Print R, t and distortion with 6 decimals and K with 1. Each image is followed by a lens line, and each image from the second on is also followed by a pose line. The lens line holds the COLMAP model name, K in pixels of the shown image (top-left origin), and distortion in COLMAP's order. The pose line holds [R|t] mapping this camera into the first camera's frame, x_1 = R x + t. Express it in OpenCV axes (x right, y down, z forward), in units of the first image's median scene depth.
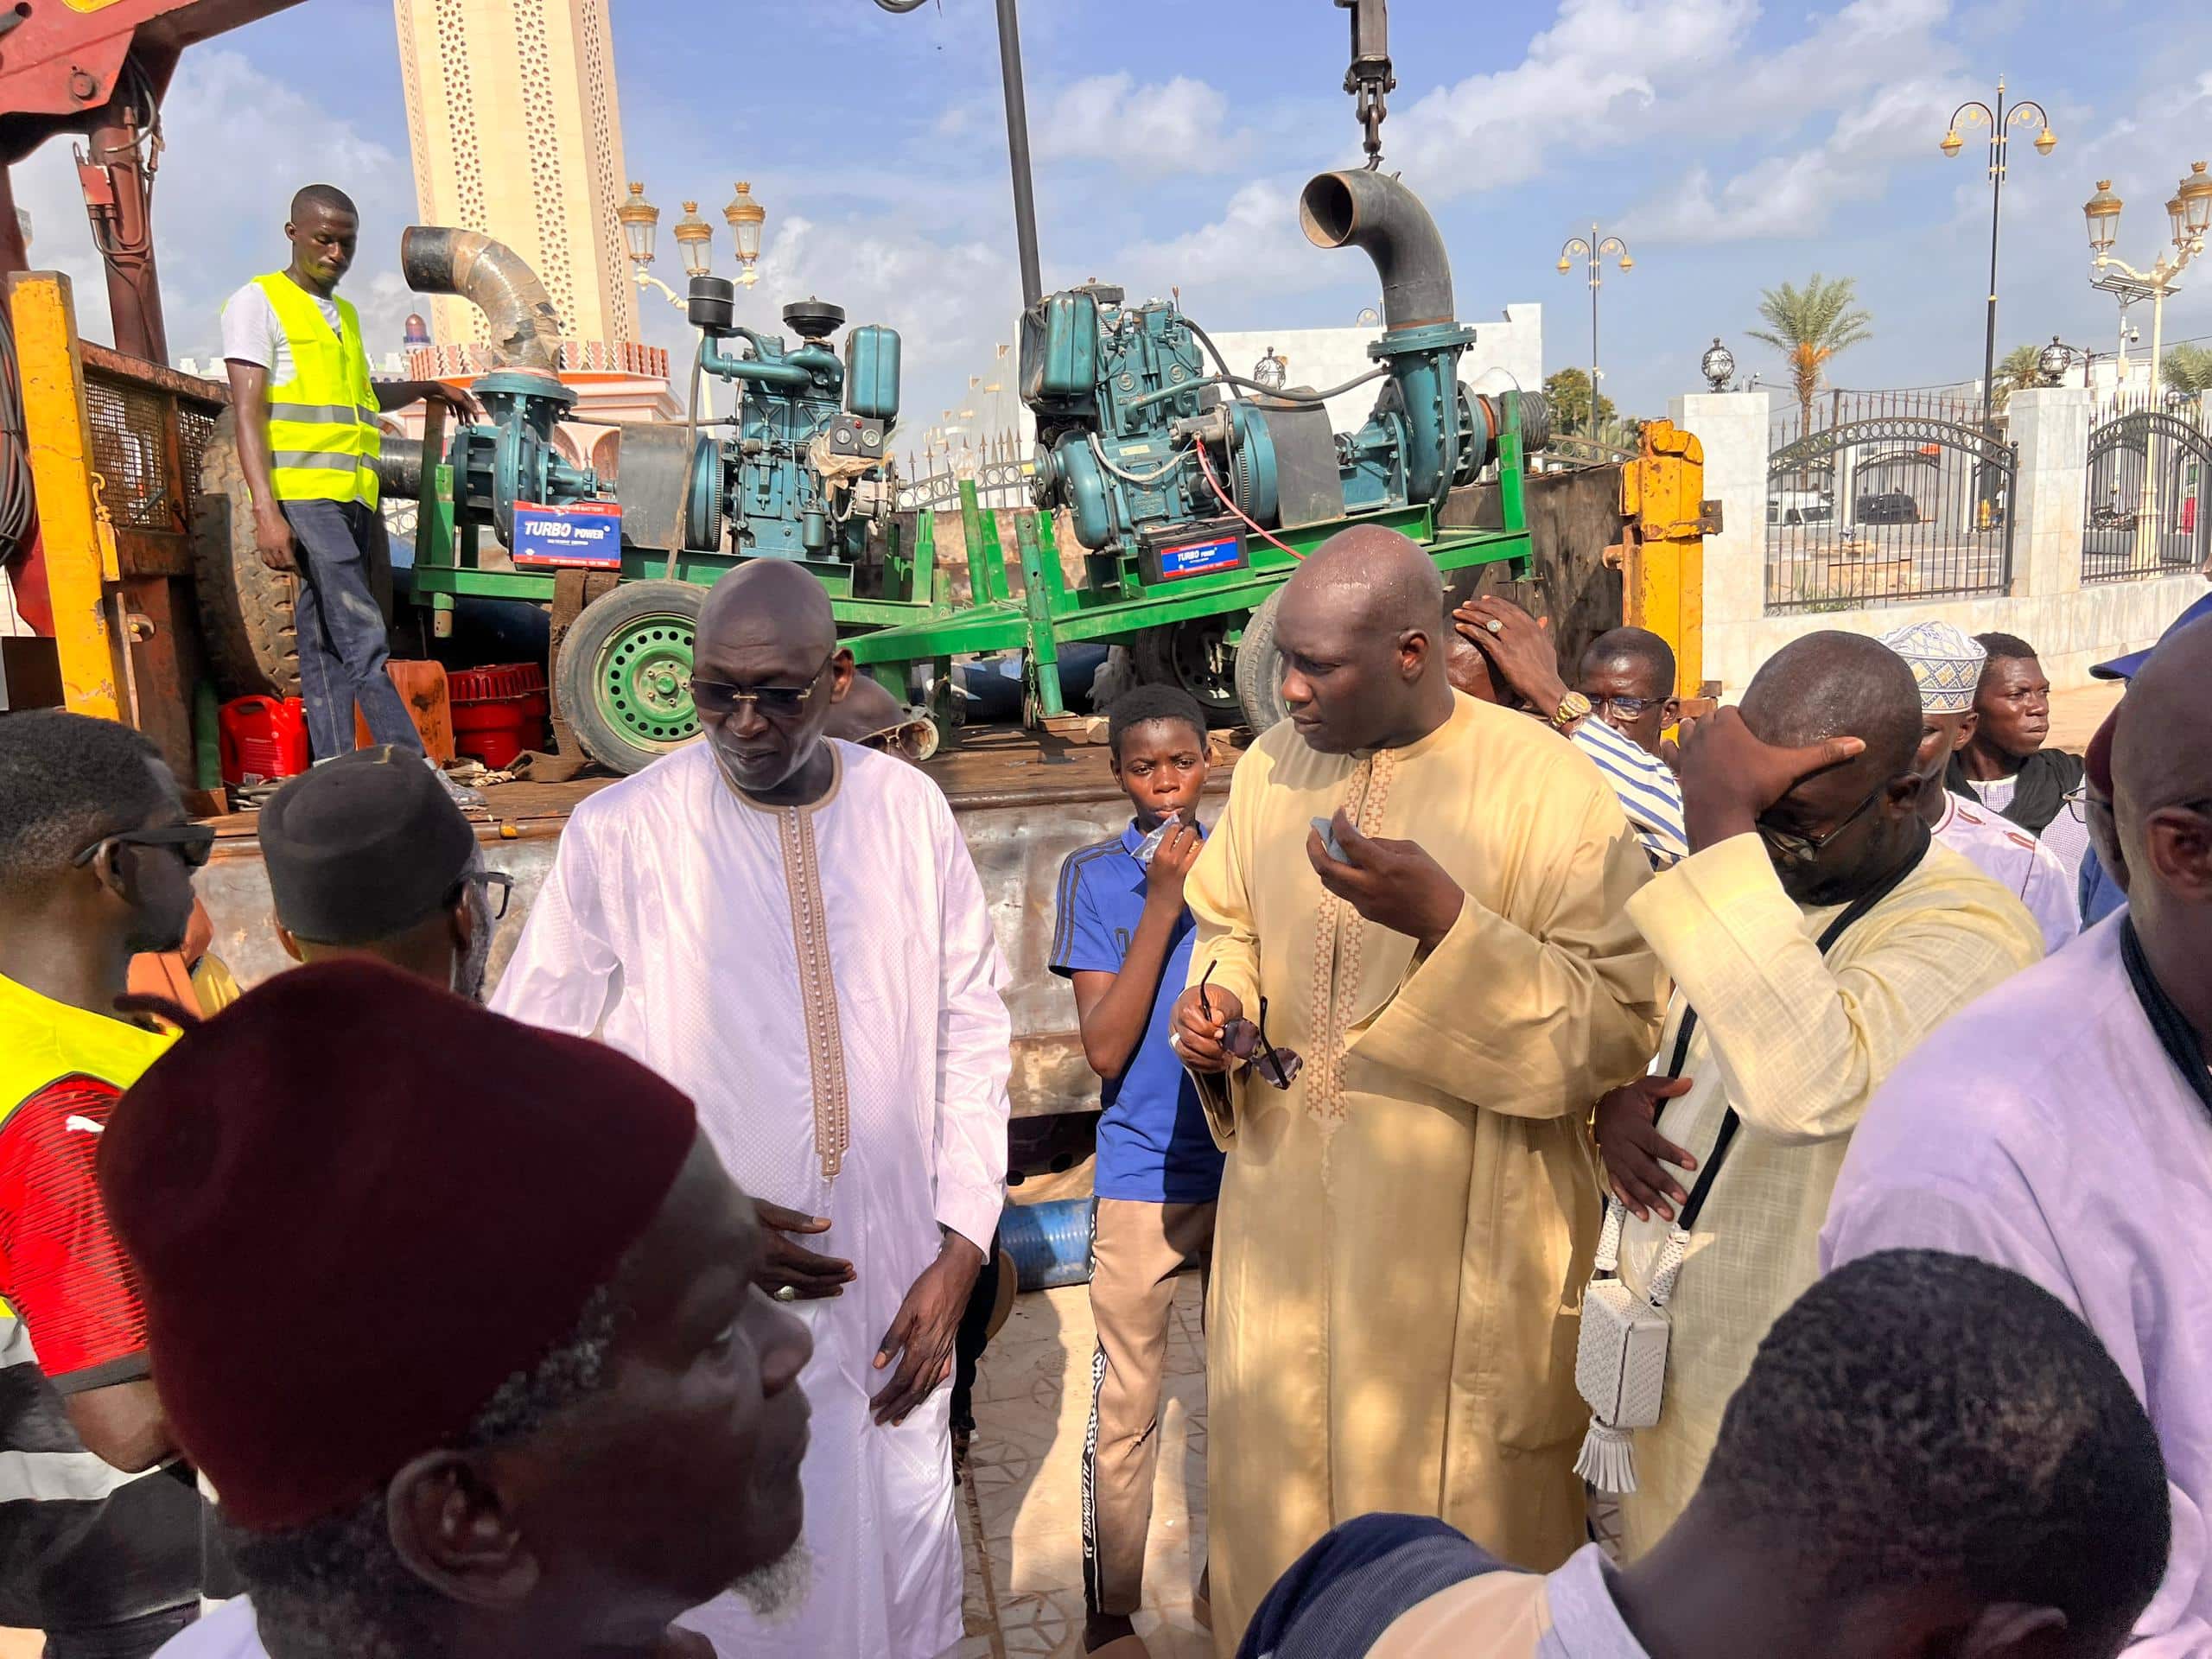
lens RADIAL K [[1672.1, 0, 1109.3], [0, 1672.1, 842.8], [0, 0, 1]] dist [0.054029, -0.068312]
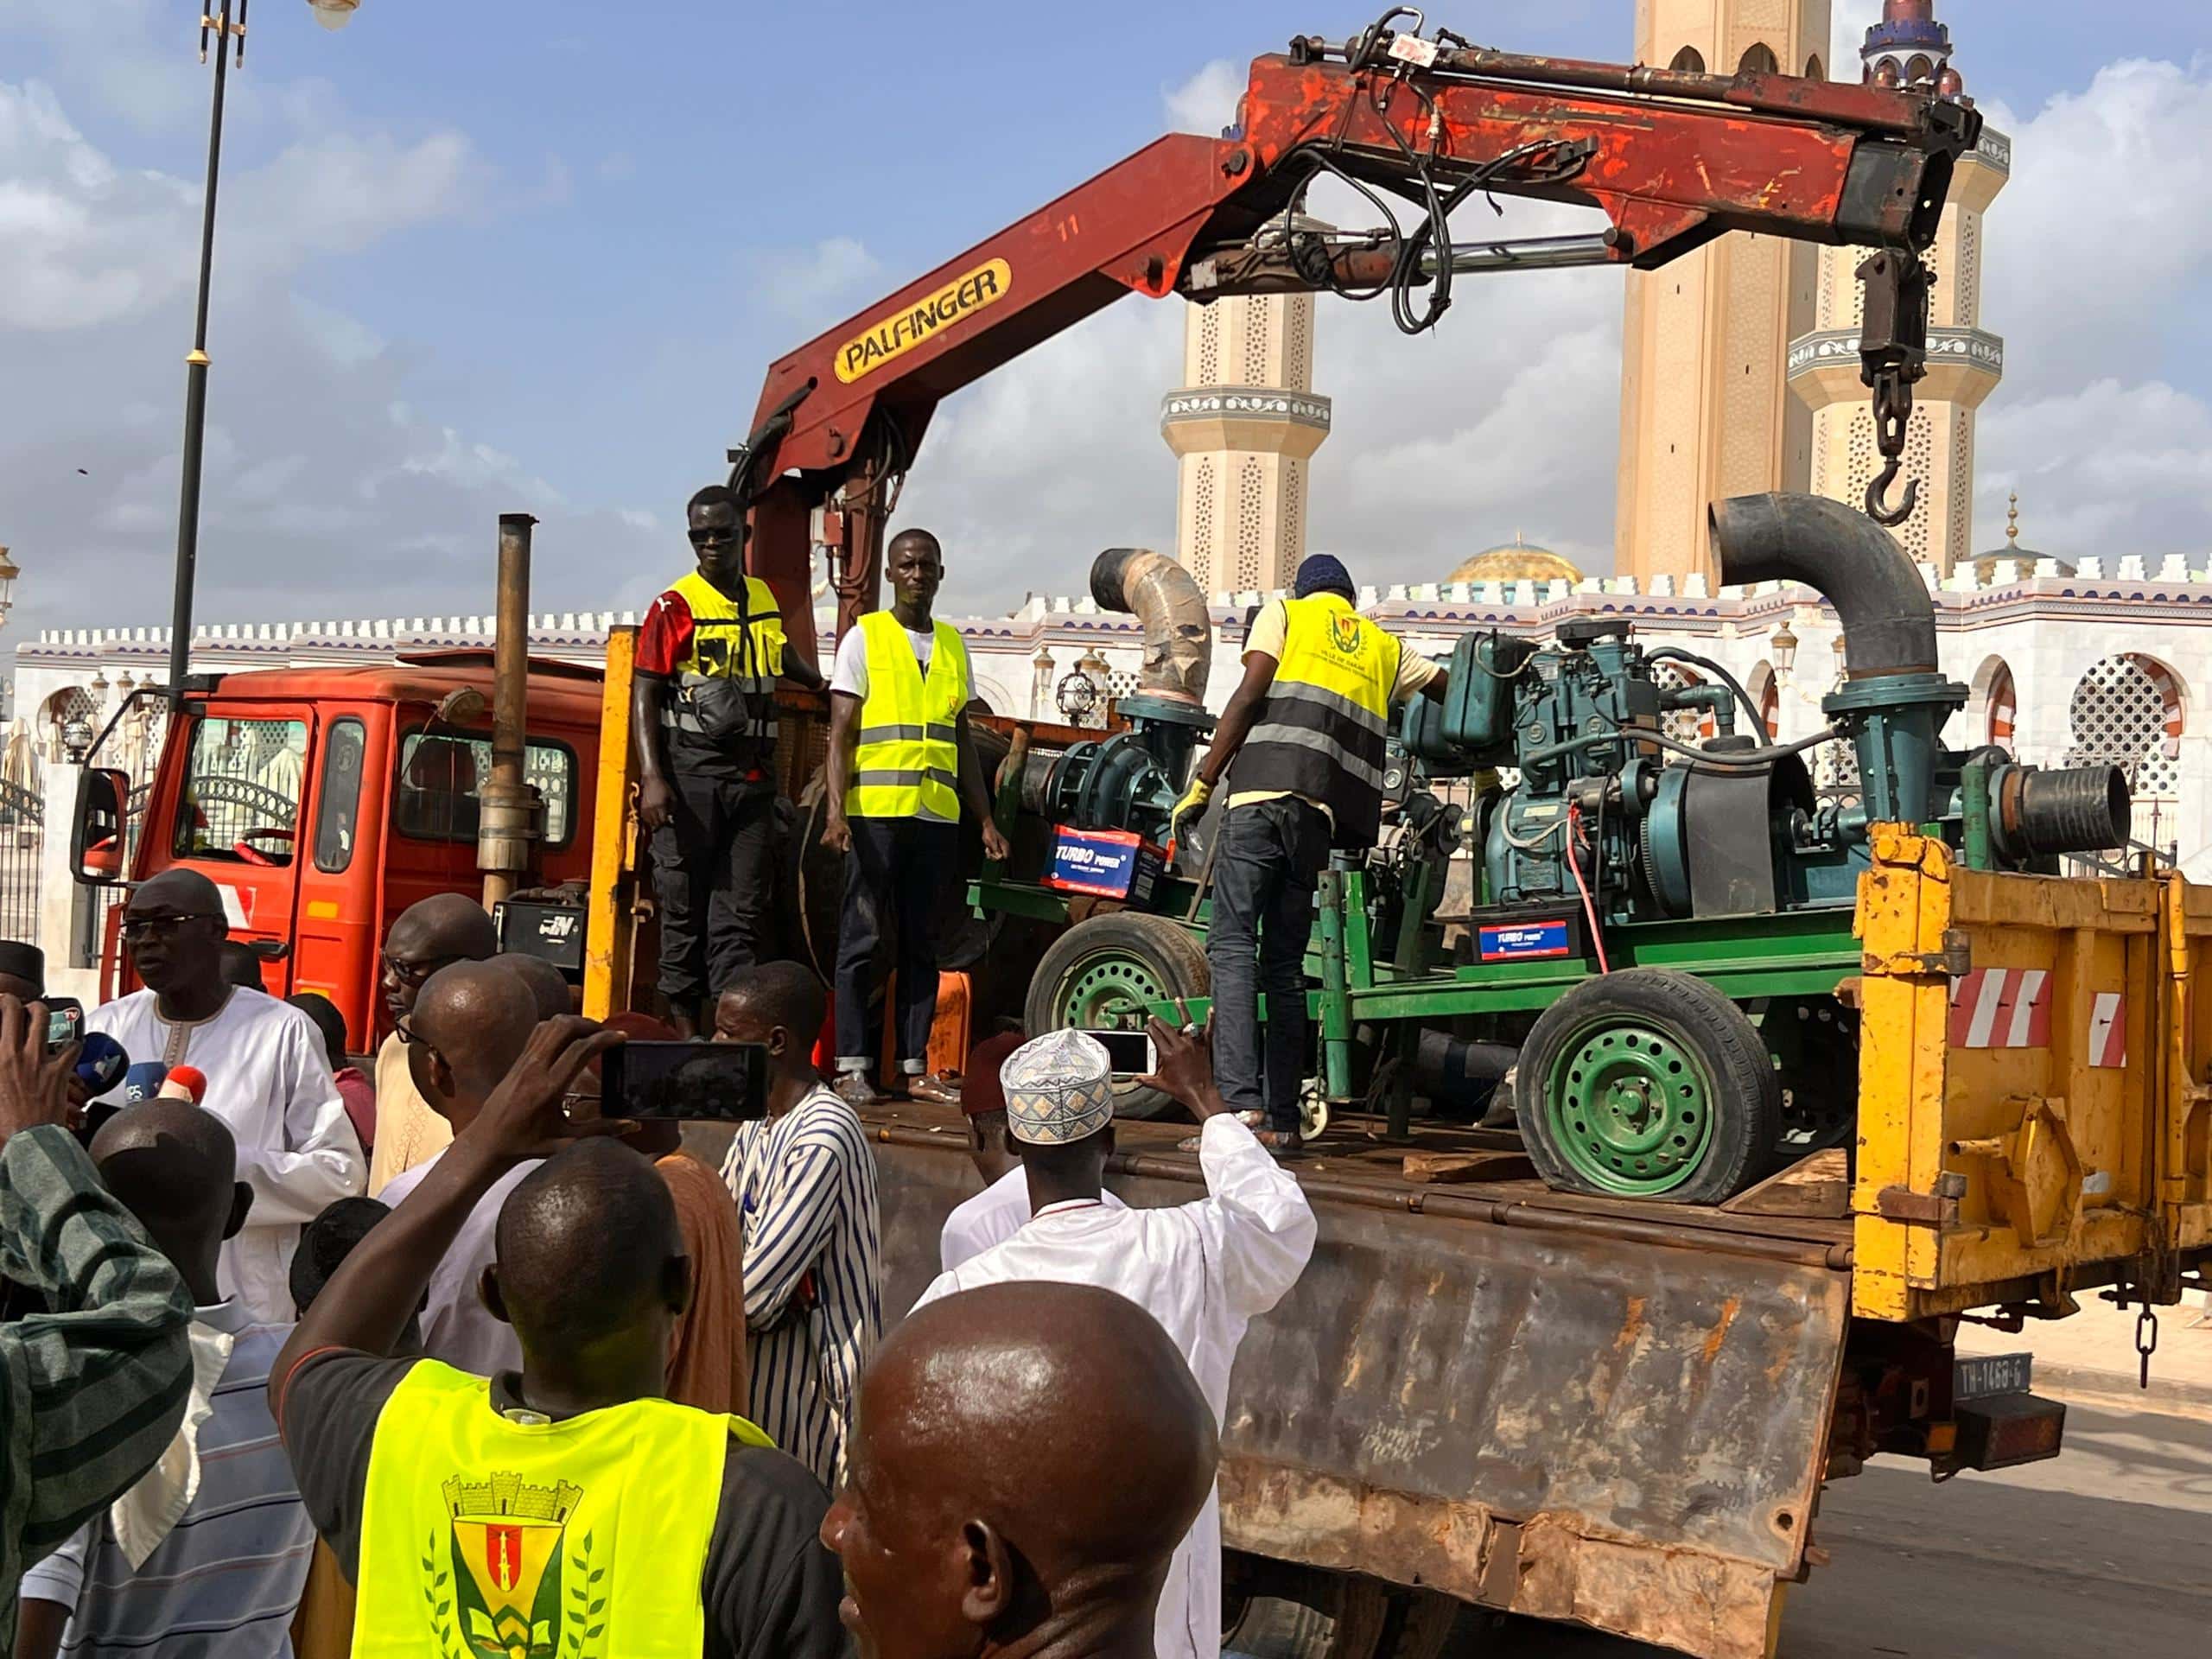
lens RADIAL K [[3008.5, 0, 1127.9], [0, 3008.5, 823.2], [0, 0, 1]] dist [0.070807, 0.000000]
pose [[0.668362, 0.064797, -0.741008, 0.978633], [-0.201075, 0.974849, -0.096118, -0.041657], [0.716143, 0.213240, 0.664581, -0.144236]]
